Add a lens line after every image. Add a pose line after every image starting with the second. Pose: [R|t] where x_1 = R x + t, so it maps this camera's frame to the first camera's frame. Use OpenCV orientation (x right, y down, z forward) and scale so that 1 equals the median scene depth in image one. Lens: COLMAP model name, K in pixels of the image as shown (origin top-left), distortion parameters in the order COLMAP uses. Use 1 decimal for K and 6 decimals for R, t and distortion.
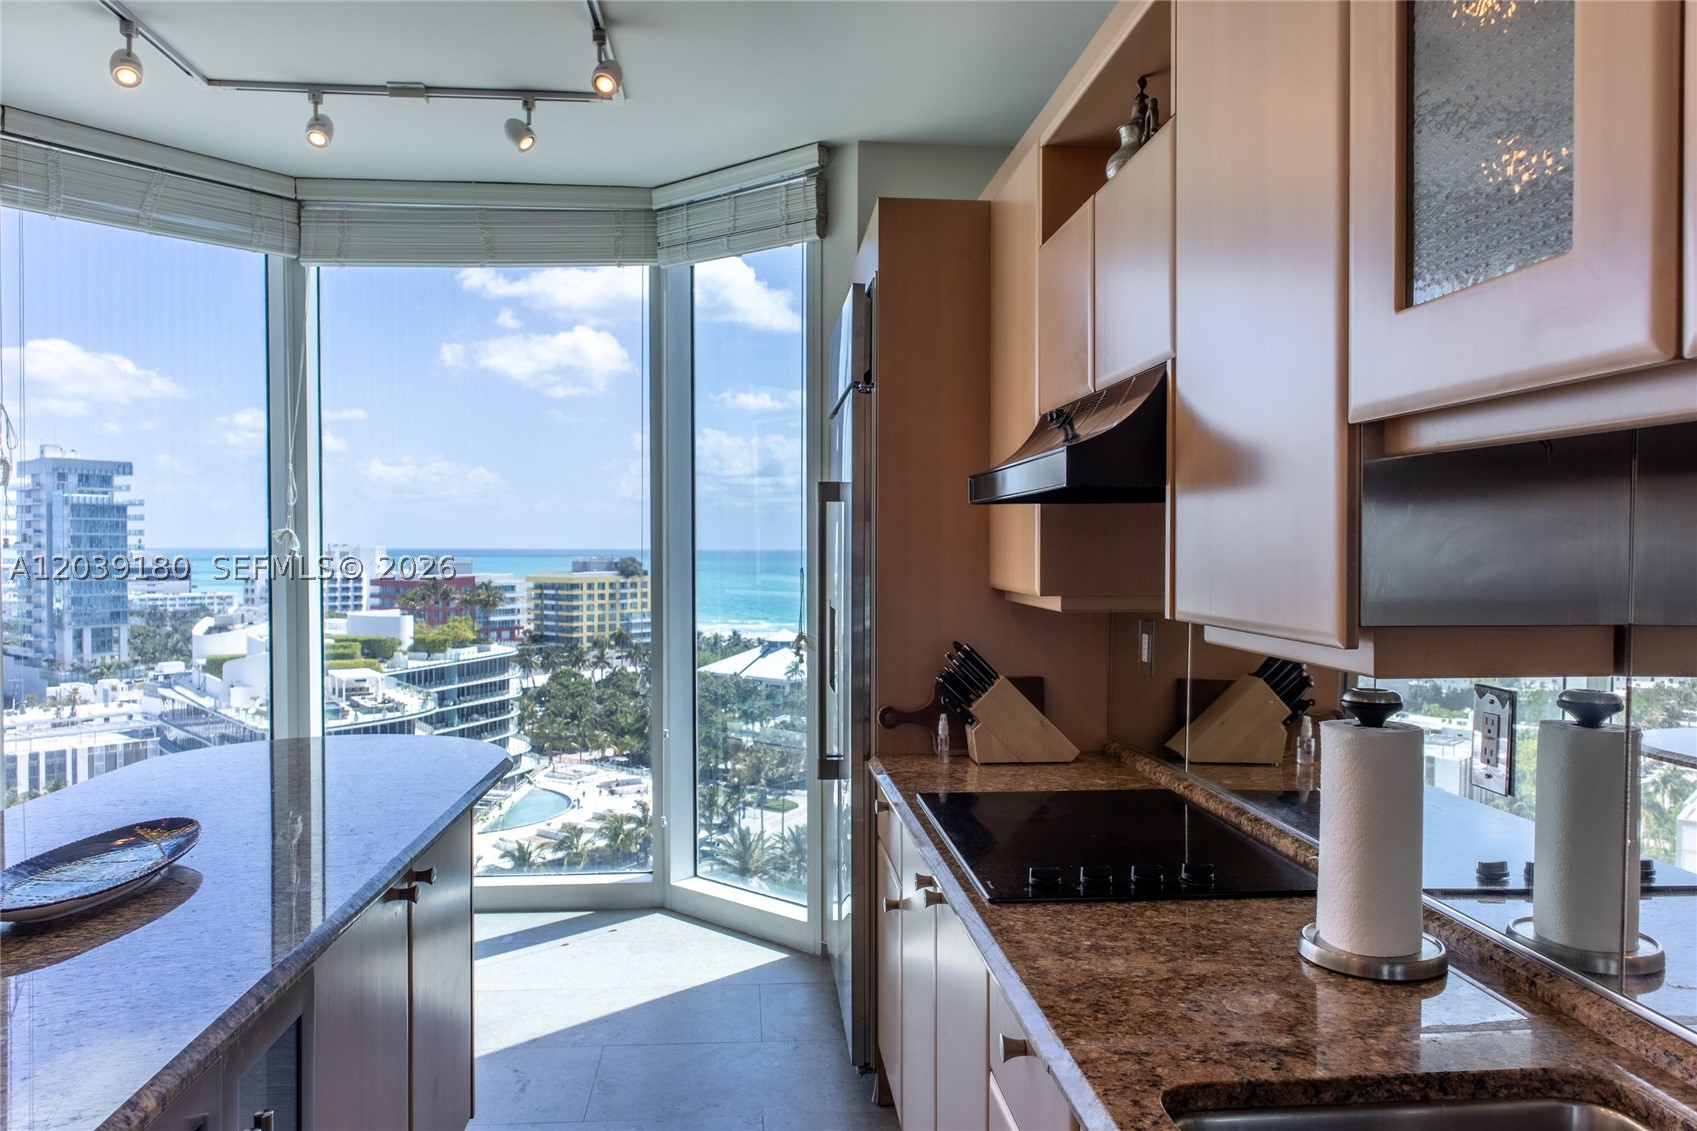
lens RADIAL K [[1194.7, 0, 823.8], [0, 1194.7, 565.4], [0, 0, 1]] dist [-0.000970, -0.000626]
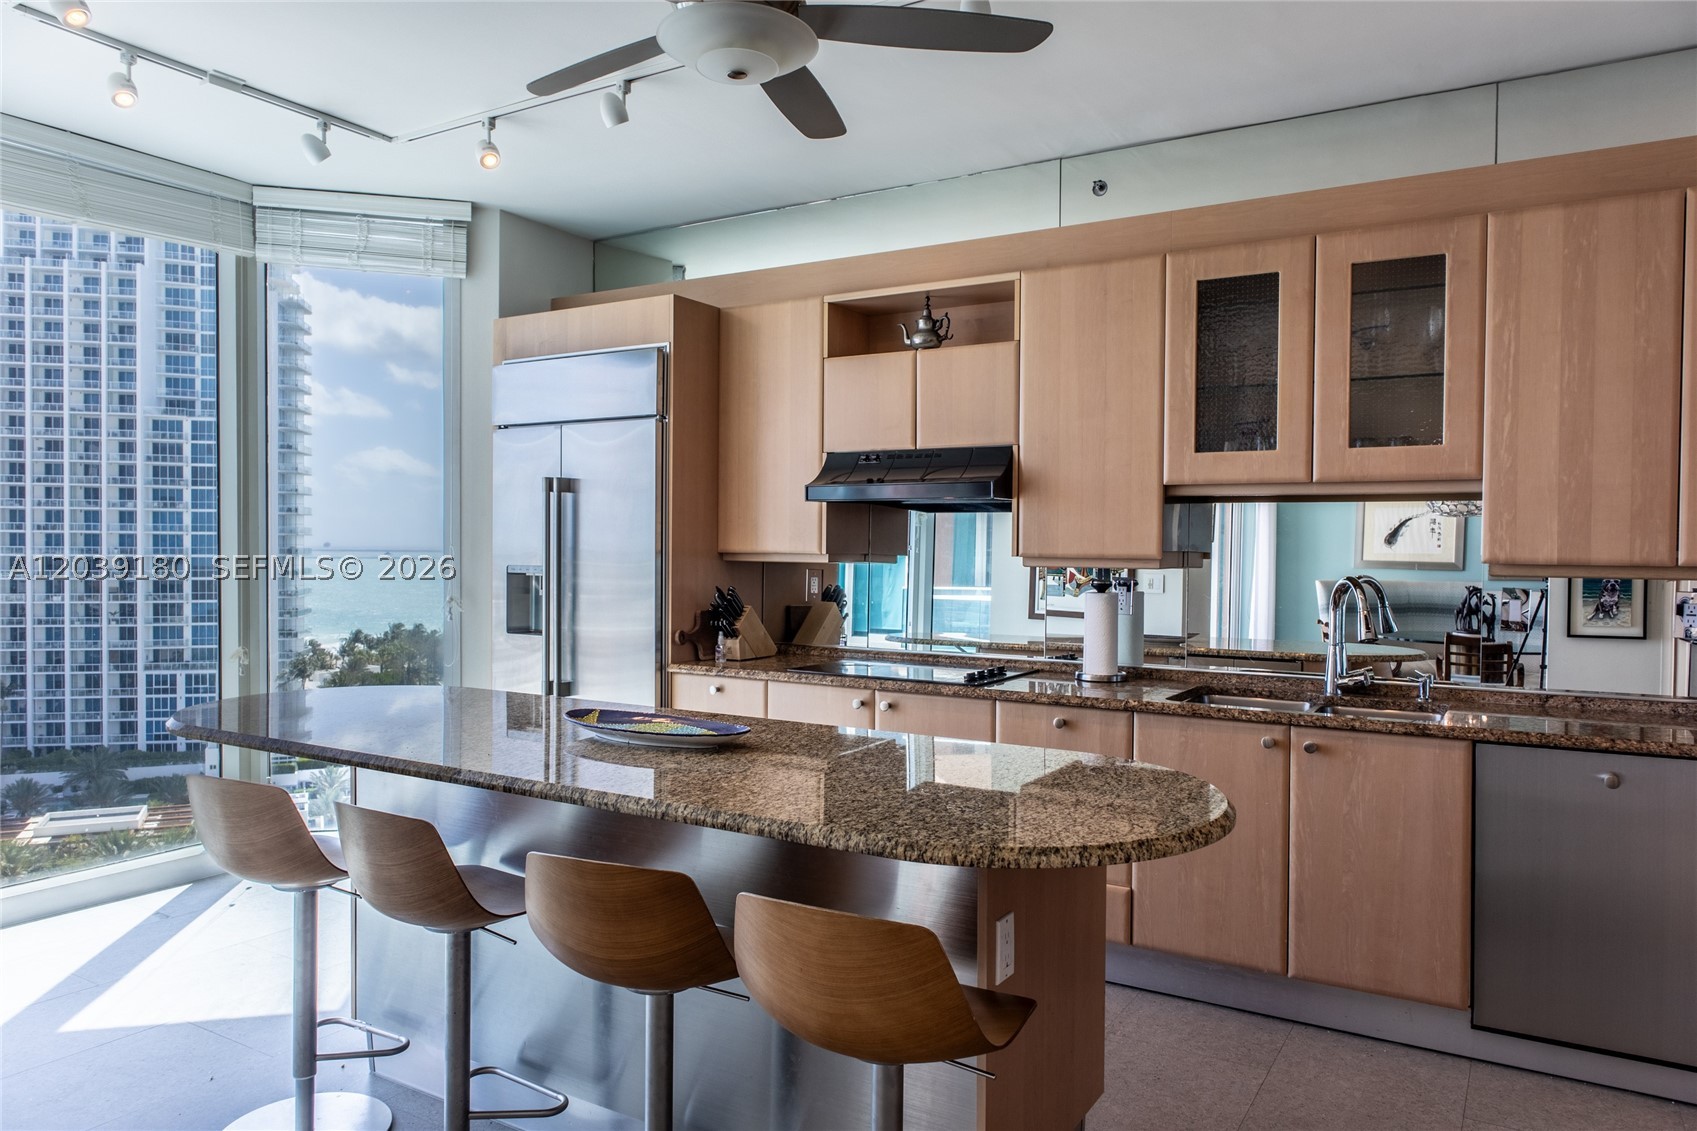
lens RADIAL K [[1150.4, 0, 844.9], [0, 1150.4, 565.3], [0, 0, 1]] dist [0.000858, 0.000367]
pose [[0.589635, -0.013669, 0.807554, -0.837755], [0.007893, 0.999907, 0.011161, 0.017782], [-0.807631, -0.000207, 0.589688, -0.029871]]
